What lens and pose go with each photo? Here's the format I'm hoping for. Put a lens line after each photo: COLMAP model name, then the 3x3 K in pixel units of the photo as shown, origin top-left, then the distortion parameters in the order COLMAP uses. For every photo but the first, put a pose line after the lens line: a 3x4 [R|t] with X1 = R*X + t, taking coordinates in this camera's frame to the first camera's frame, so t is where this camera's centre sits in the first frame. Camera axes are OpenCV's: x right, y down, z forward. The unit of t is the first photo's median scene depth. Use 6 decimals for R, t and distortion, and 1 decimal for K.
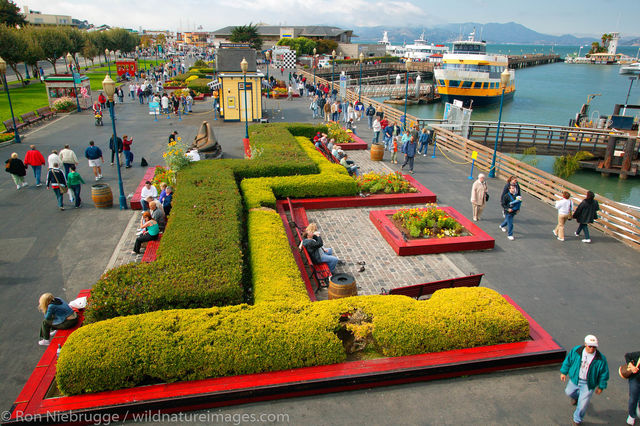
lens RADIAL K [[460.6, 0, 319.4], [0, 460.6, 212.4], [0, 0, 1]] dist [0.002010, 0.005101]
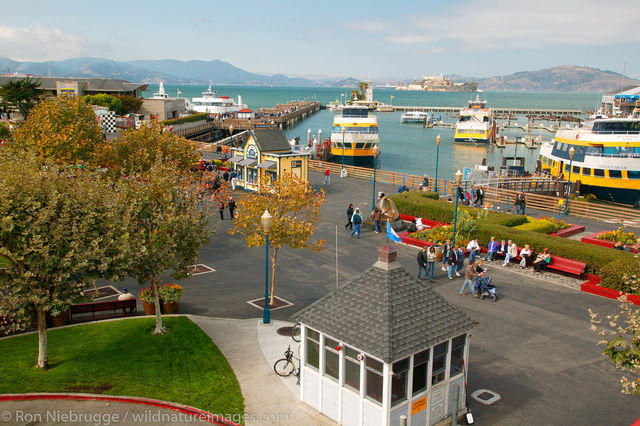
lens RADIAL K [[607.3, 0, 320.1], [0, 607.3, 213.0], [0, 0, 1]] dist [0.008421, 0.000000]
pose [[0.863104, -0.107197, 0.493518, -0.193278], [0.176055, 0.979778, -0.095081, -0.003440], [-0.473346, 0.168951, 0.864523, -0.057083]]
